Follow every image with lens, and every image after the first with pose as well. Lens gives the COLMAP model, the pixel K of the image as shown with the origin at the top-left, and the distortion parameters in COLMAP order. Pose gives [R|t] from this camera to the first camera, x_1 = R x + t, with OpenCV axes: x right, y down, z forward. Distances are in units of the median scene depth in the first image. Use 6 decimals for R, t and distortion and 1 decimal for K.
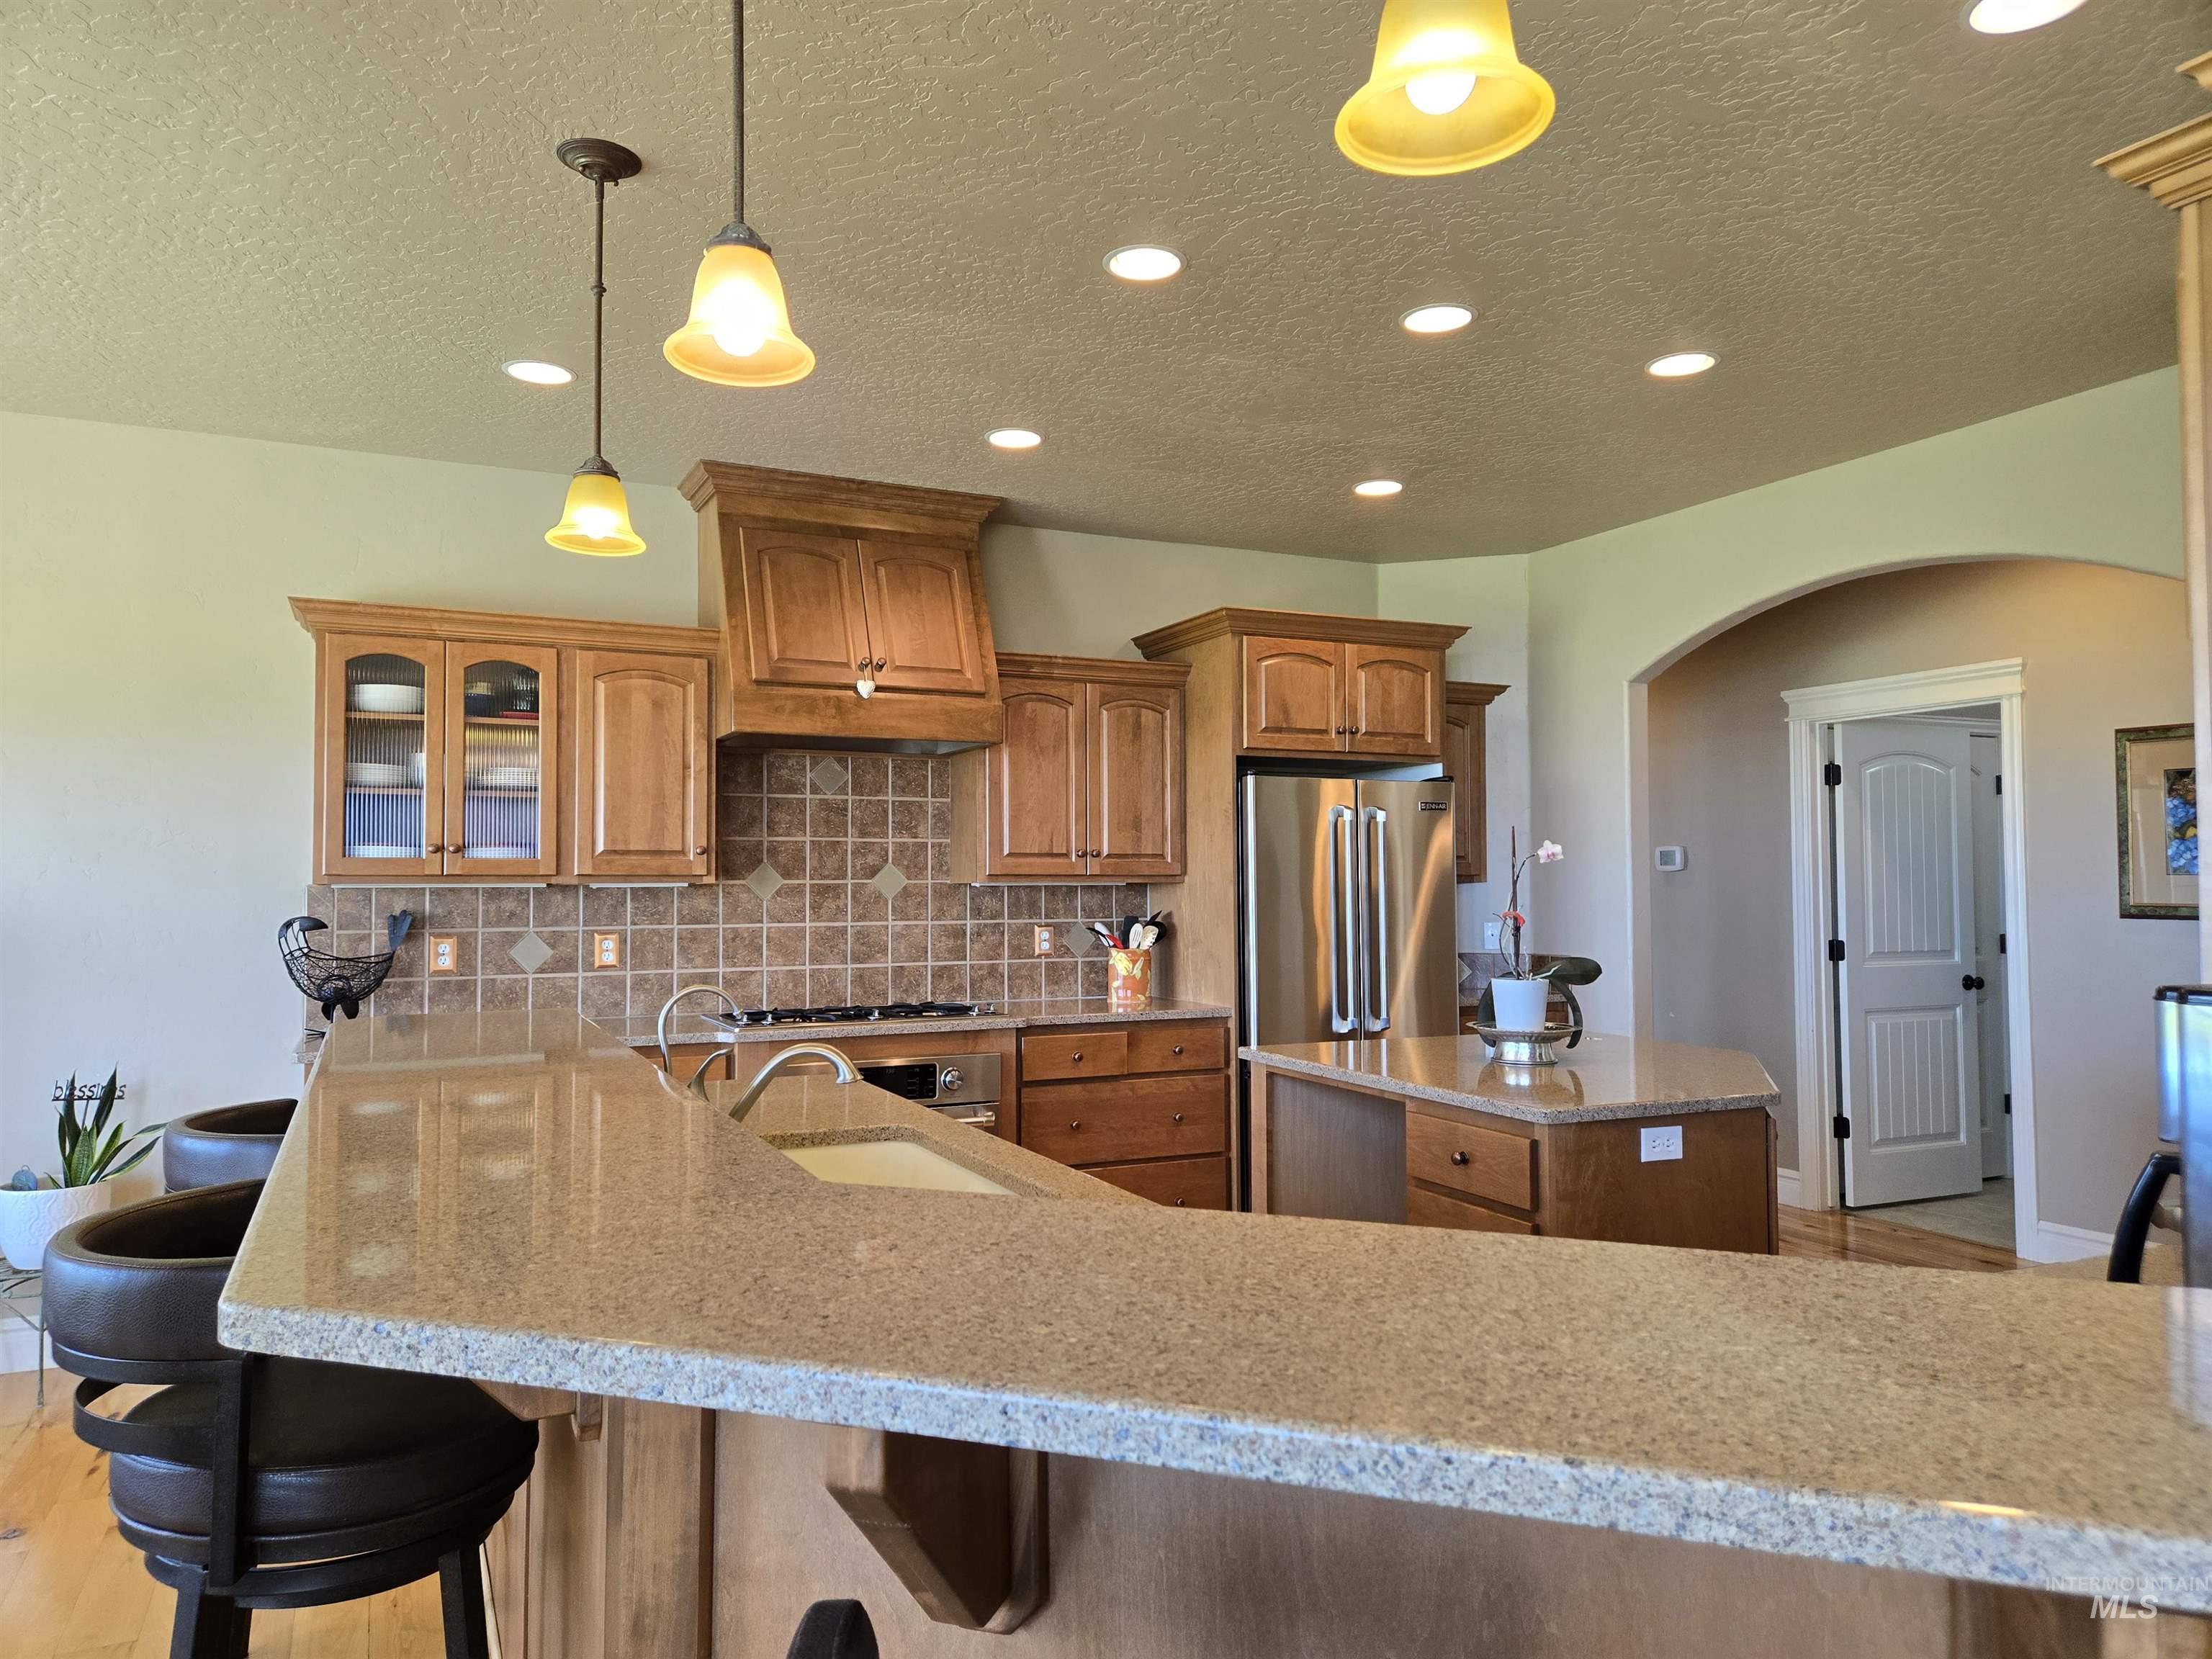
lens RADIAL K [[1486.8, 0, 1108.3], [0, 1486.8, 828.8], [0, 0, 1]] dist [0.070892, -0.066074]
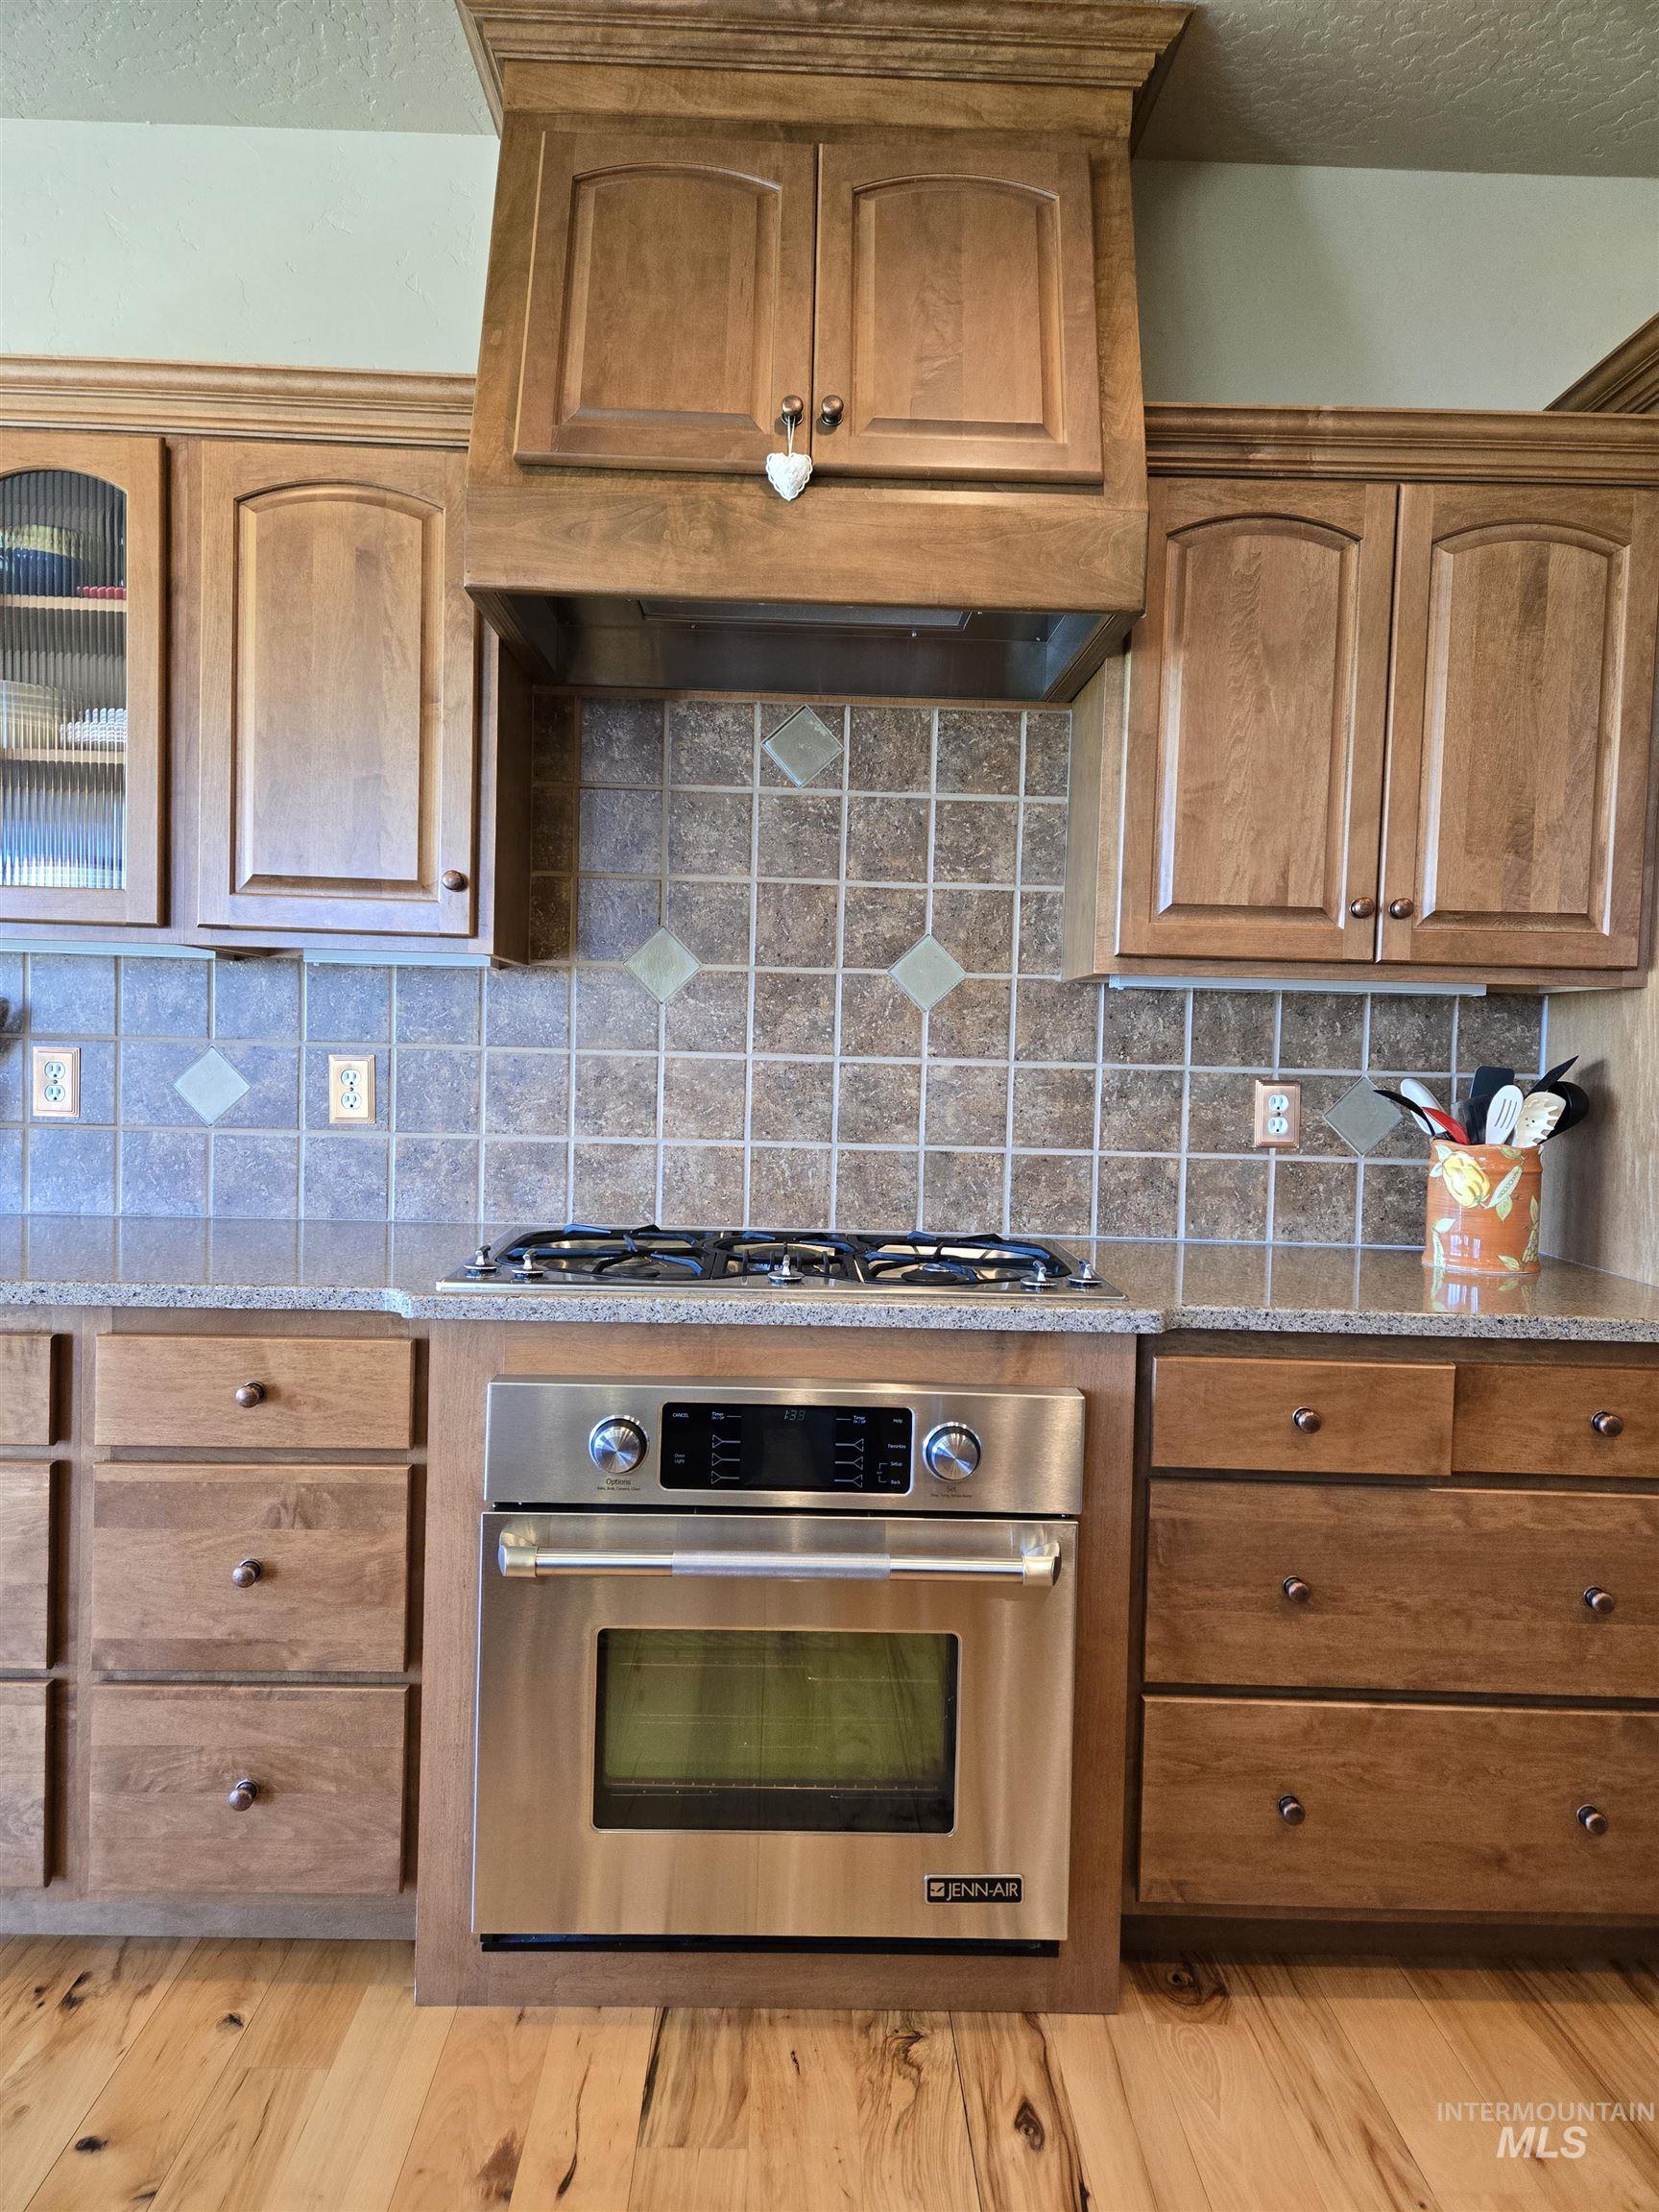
lens RADIAL K [[1486.8, 0, 812.5], [0, 1486.8, 1104.8], [0, 0, 1]] dist [0.070892, -0.066074]
pose [[0.905440, 0.046468, -0.421924, 0.022402], [-0.014173, 0.996745, 0.079361, 0.041136], [0.424238, -0.065877, 0.903151, 0.571728]]
